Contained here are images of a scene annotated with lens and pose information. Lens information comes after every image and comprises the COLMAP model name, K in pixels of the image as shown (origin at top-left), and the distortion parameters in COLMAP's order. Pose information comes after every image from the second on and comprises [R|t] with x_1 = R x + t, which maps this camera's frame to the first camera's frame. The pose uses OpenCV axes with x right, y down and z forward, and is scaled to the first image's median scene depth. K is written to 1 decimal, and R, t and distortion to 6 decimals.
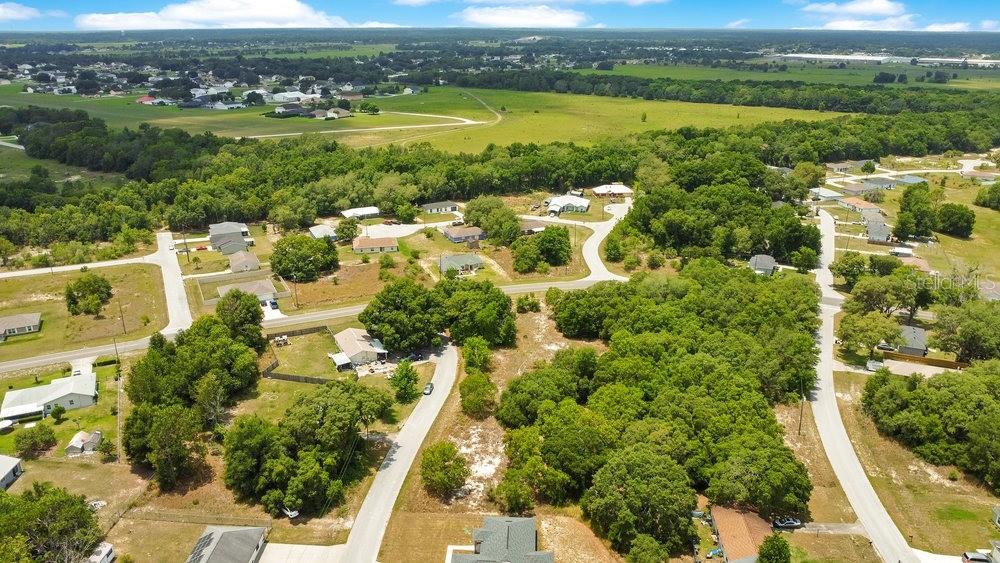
lens RADIAL K [[736.6, 0, 507.7], [0, 736.6, 283.3], [0, 0, 1]] dist [-0.035957, 0.006888]
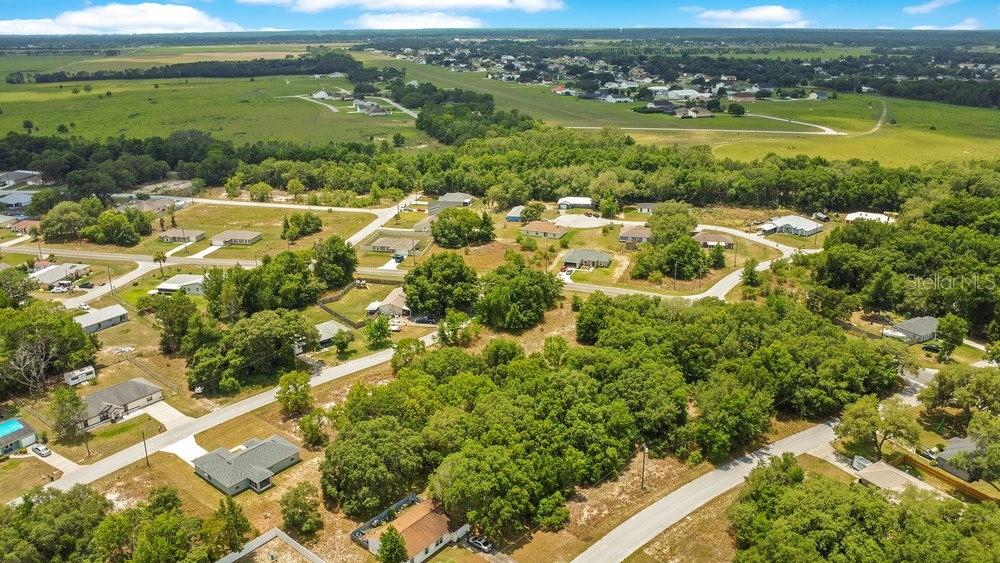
lens RADIAL K [[736.6, 0, 507.7], [0, 736.6, 283.3], [0, 0, 1]] dist [-0.035957, 0.006888]
pose [[0.797398, 0.195801, -0.570804, 0.349899], [-0.195872, 0.978662, 0.062080, -0.028038], [0.570780, 0.062302, 0.818736, 0.085606]]
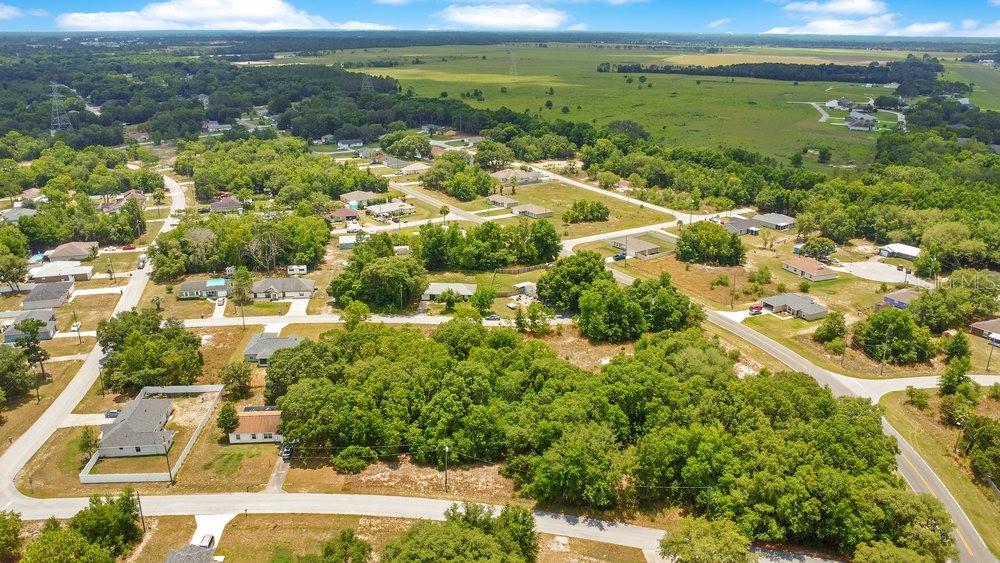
lens RADIAL K [[736.6, 0, 507.7], [0, 736.6, 283.3], [0, 0, 1]] dist [-0.035957, 0.006888]
pose [[0.122068, 0.327120, -0.937066, 0.561180], [-0.336924, 0.901721, 0.270891, -0.136757], [0.933586, 0.282652, 0.220285, 0.385676]]
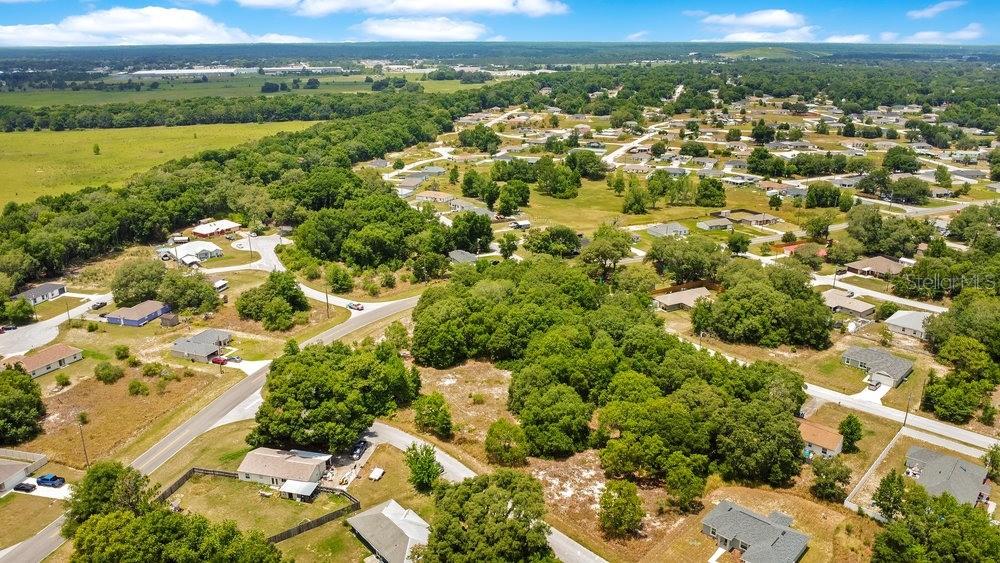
lens RADIAL K [[736.6, 0, 507.7], [0, 736.6, 283.3], [0, 0, 1]] dist [-0.035957, 0.006888]
pose [[0.633899, -0.248477, 0.732415, -0.339703], [0.261976, 0.959989, 0.098945, -0.066157], [-0.727696, 0.129154, 0.673631, 0.187359]]
